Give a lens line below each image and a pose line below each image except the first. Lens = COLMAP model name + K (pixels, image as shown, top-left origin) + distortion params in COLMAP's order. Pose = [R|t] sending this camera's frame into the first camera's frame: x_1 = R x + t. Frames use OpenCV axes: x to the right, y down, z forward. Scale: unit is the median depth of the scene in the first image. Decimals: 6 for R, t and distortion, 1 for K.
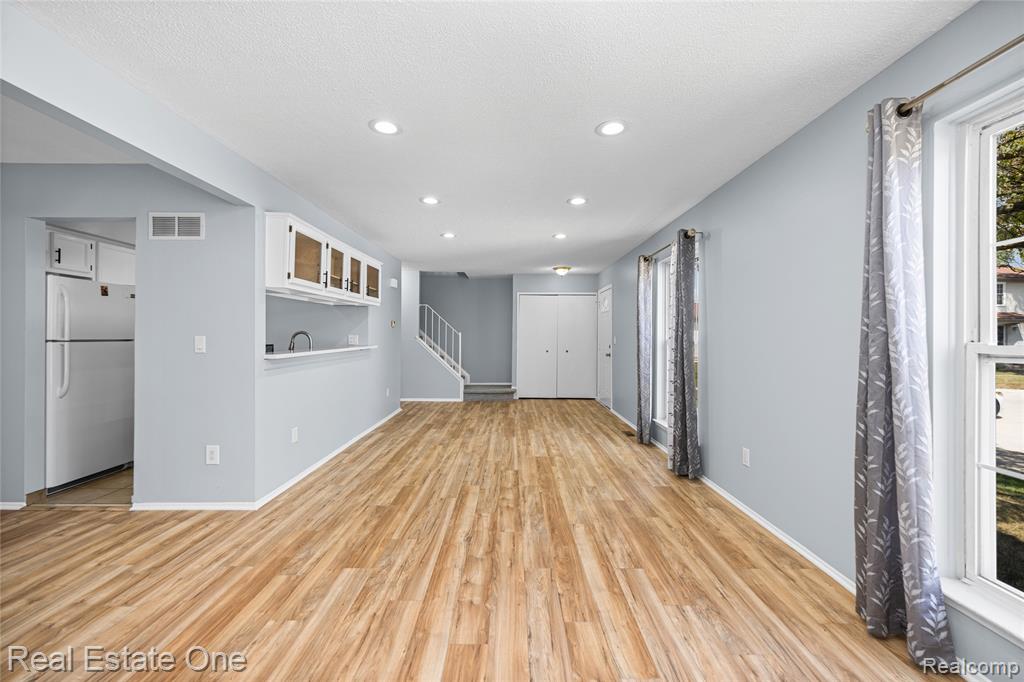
lens RADIAL K [[410.0, 0, 510.8], [0, 410.0, 336.4], [0, 0, 1]] dist [0.003085, -0.002904]
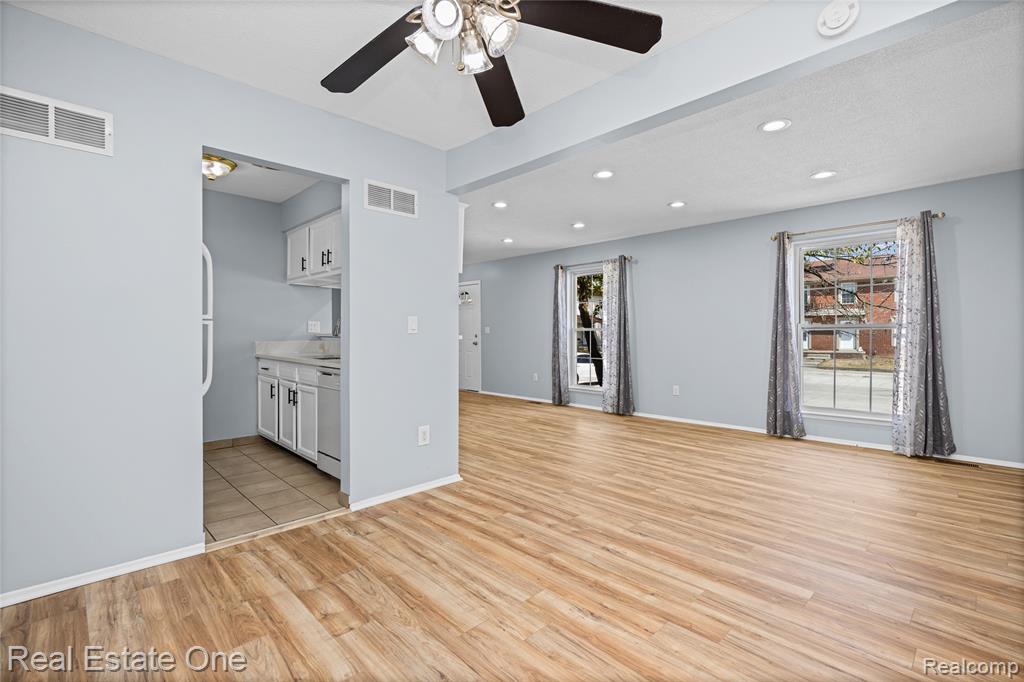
lens RADIAL K [[469.3, 0, 508.3], [0, 469.3, 334.8], [0, 0, 1]] dist [0.004615, -0.003518]
pose [[0.717457, -0.005304, 0.696582, -1.312419], [0.003509, 0.999986, 0.004000, 0.037267], [-0.696594, -0.000426, 0.717466, 0.036074]]
